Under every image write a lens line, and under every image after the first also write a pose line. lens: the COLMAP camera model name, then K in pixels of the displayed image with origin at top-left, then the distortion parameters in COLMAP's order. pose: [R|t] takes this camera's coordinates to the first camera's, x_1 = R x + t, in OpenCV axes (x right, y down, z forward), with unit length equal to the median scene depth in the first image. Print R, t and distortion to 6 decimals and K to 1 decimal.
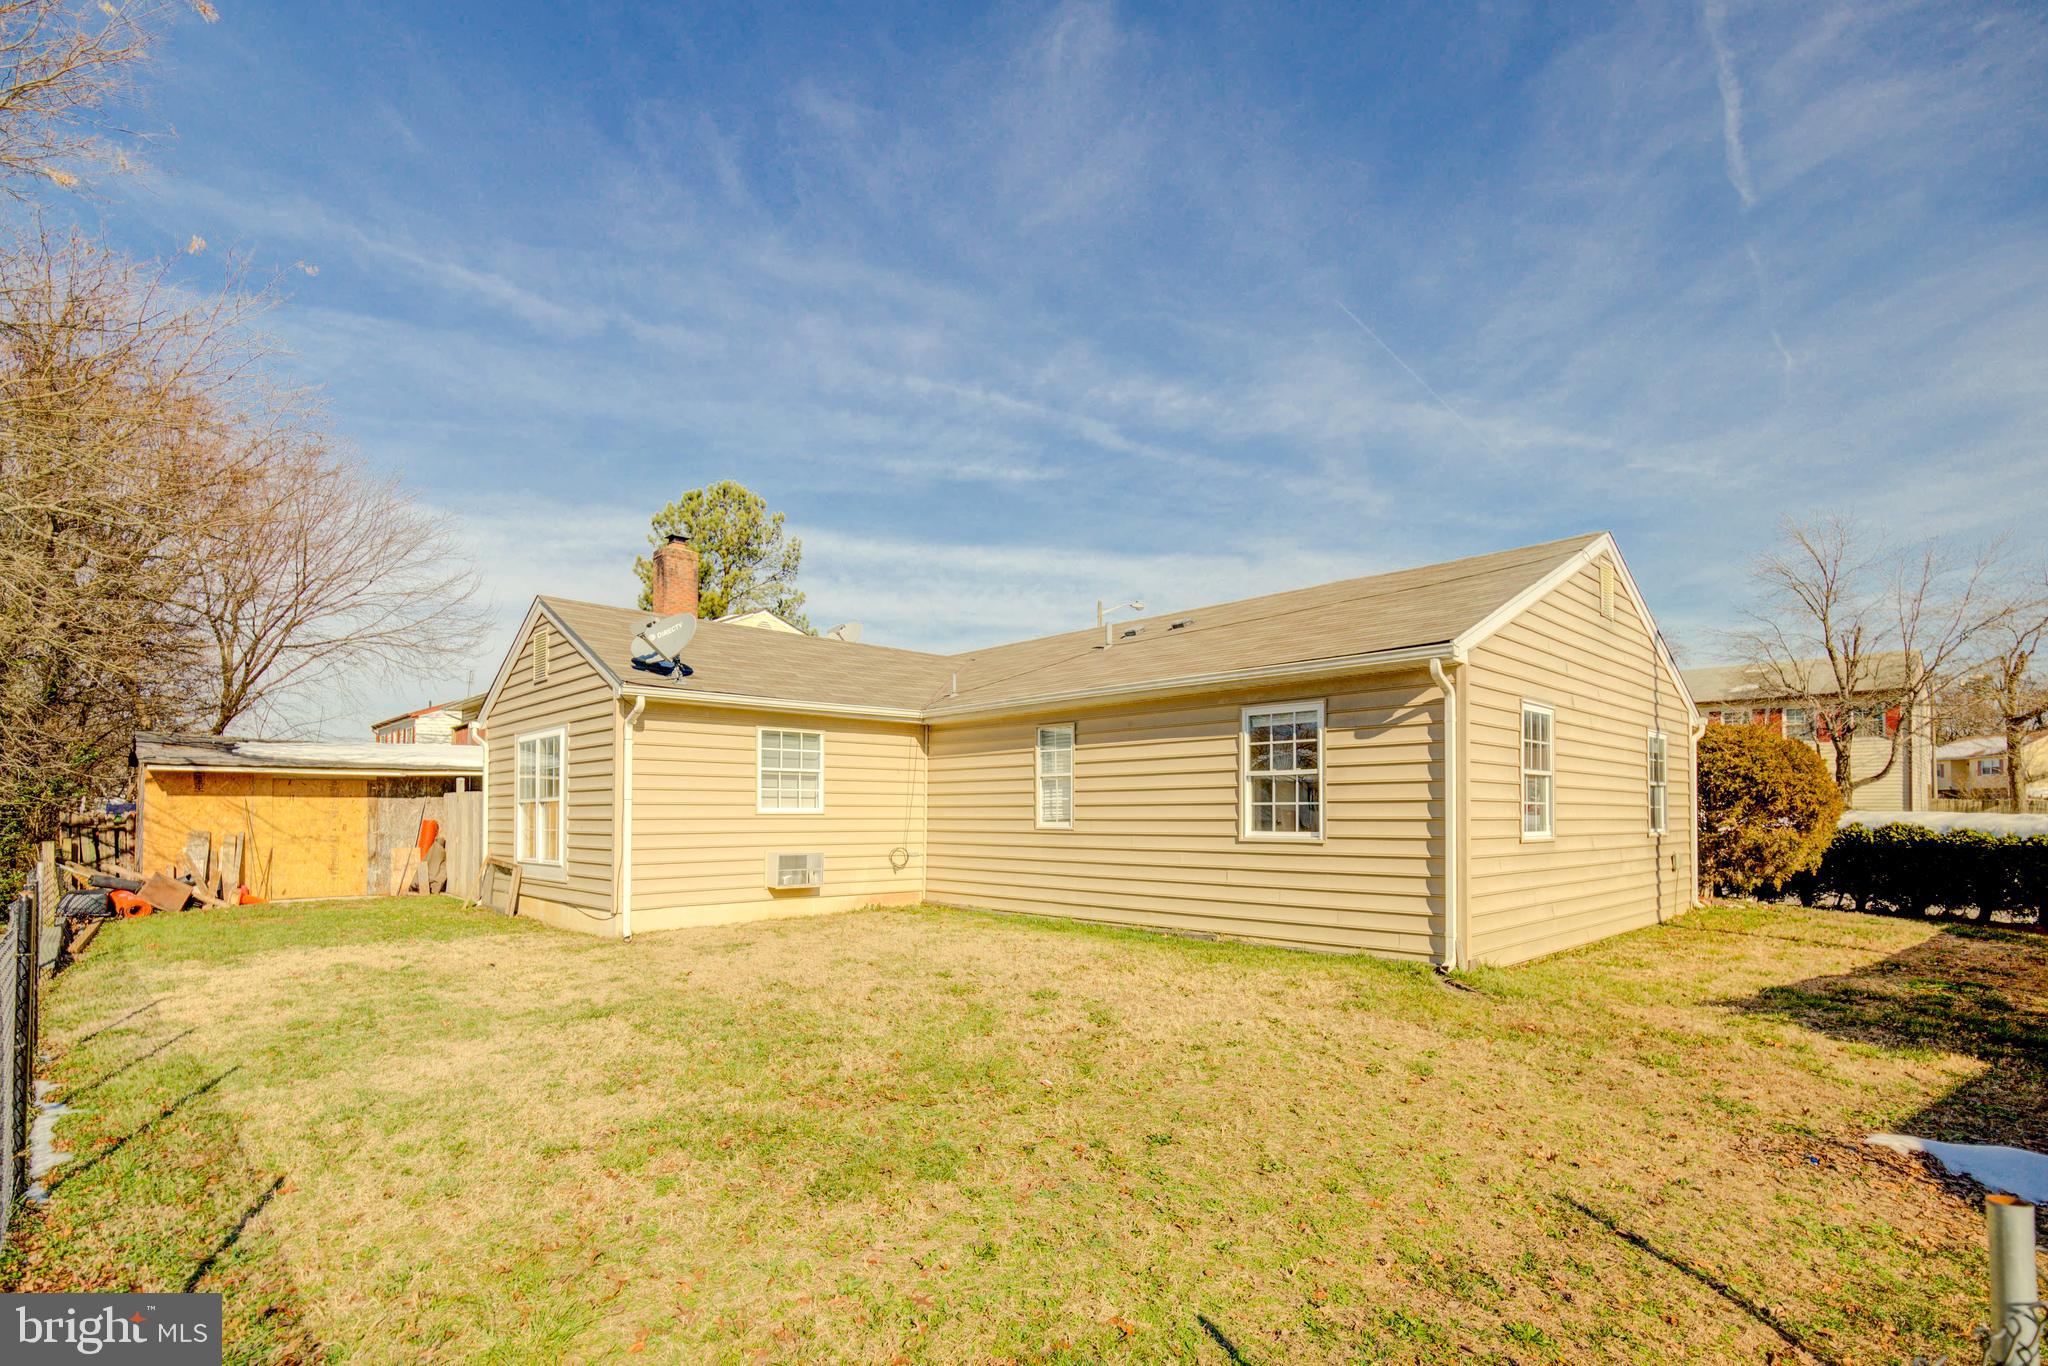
lens RADIAL K [[921.3, 0, 1024.0], [0, 921.3, 683.0], [0, 0, 1]] dist [-0.000613, -0.000032]
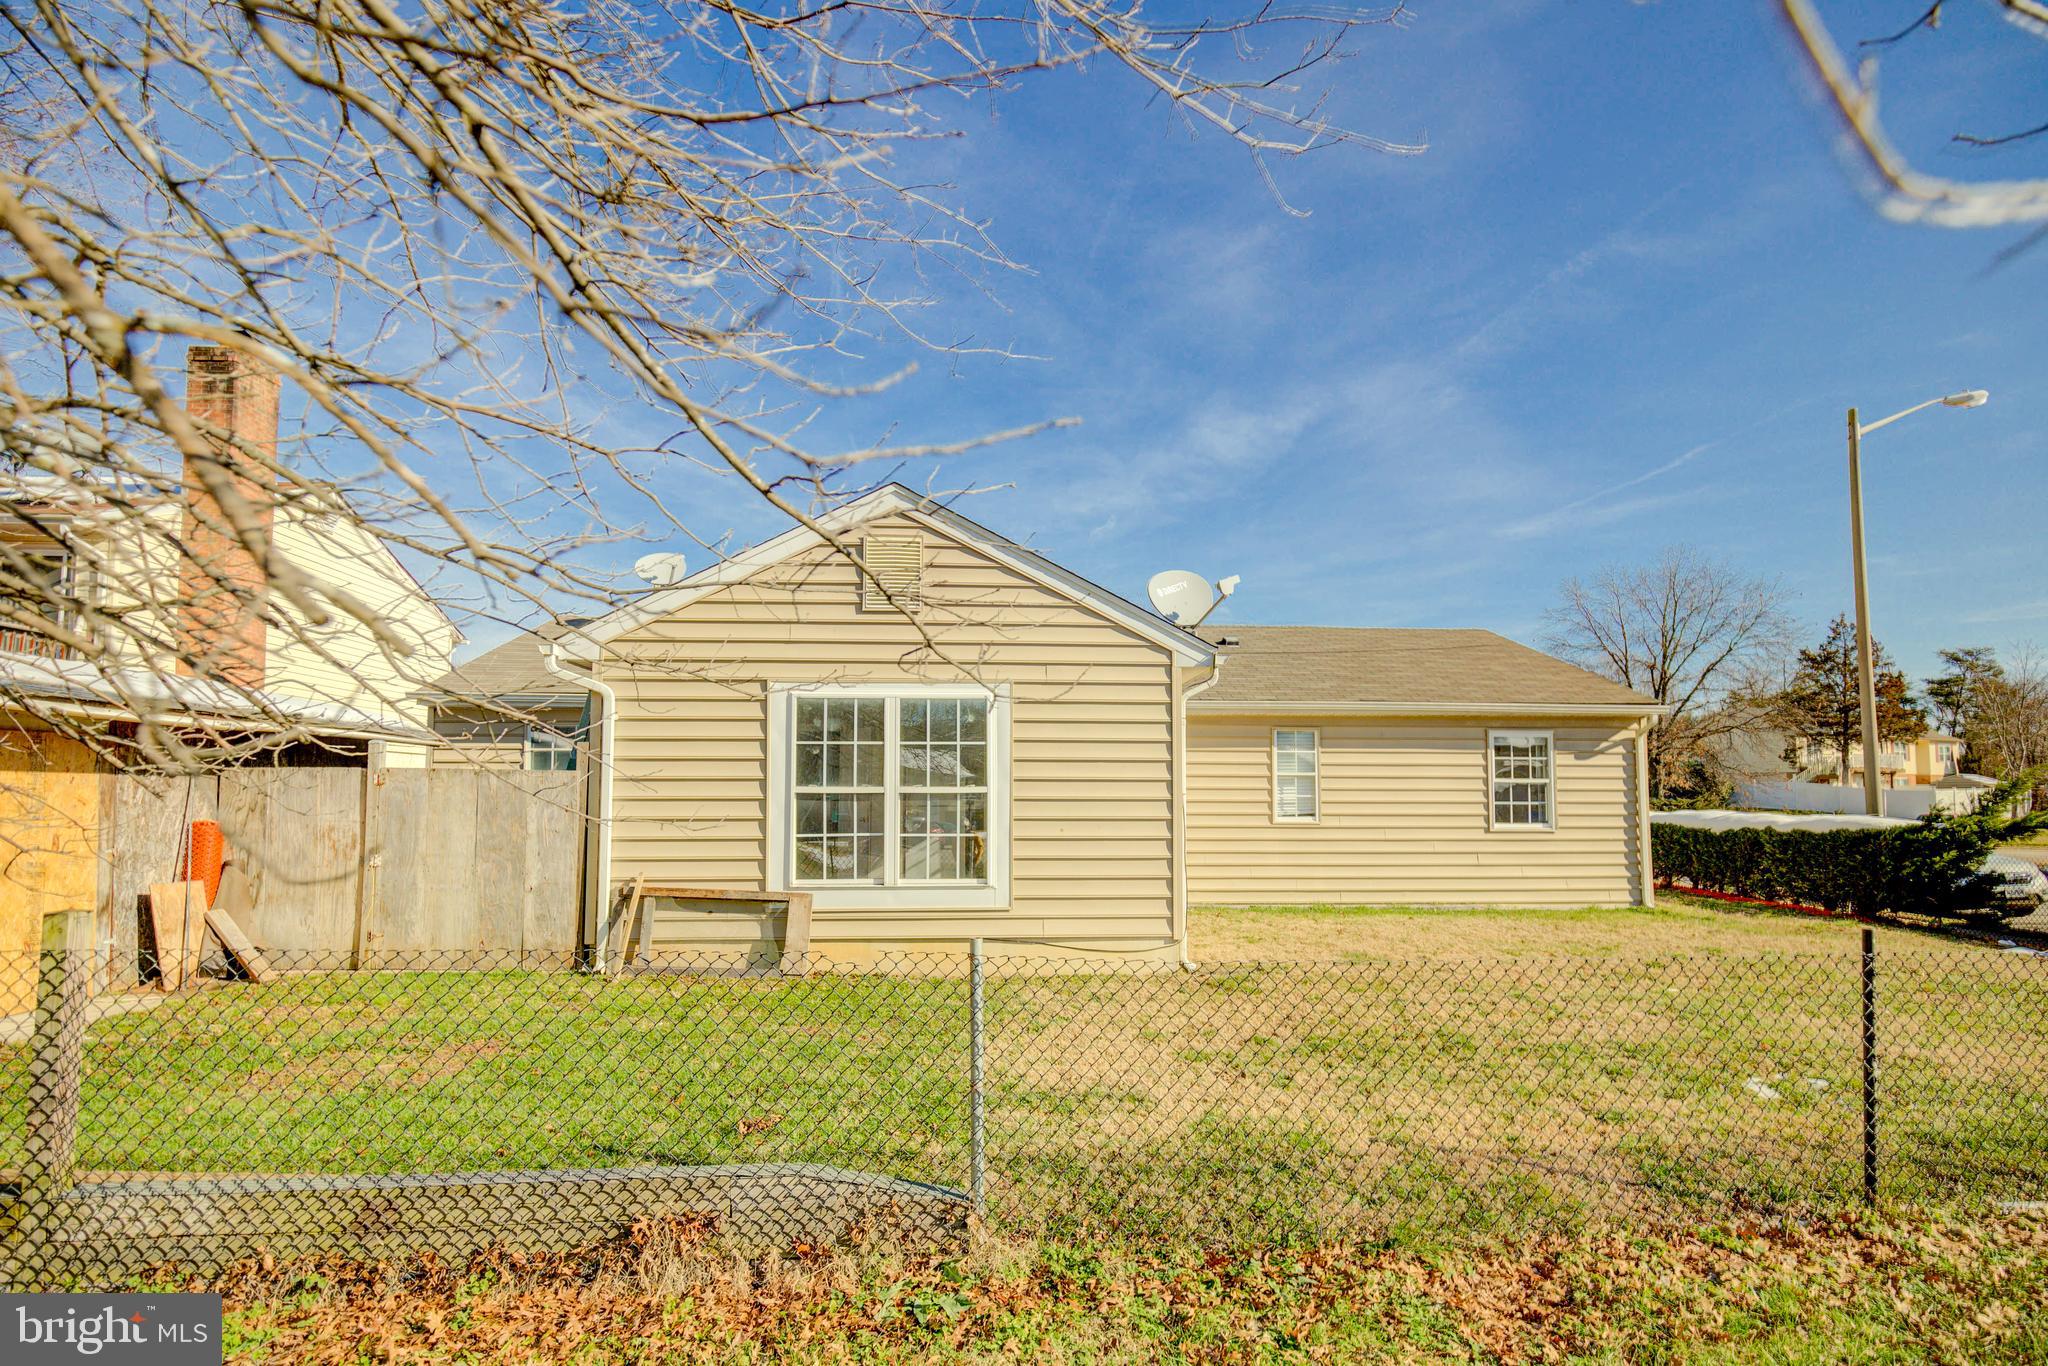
lens RADIAL K [[921.3, 0, 1024.0], [0, 921.3, 683.0], [0, 0, 1]] dist [-0.000613, -0.000032]
pose [[0.646779, 0.105750, 0.755311, -1.217322], [-0.110437, 0.992889, -0.044445, 0.092635], [-0.754639, -0.054669, 0.653858, 0.650978]]
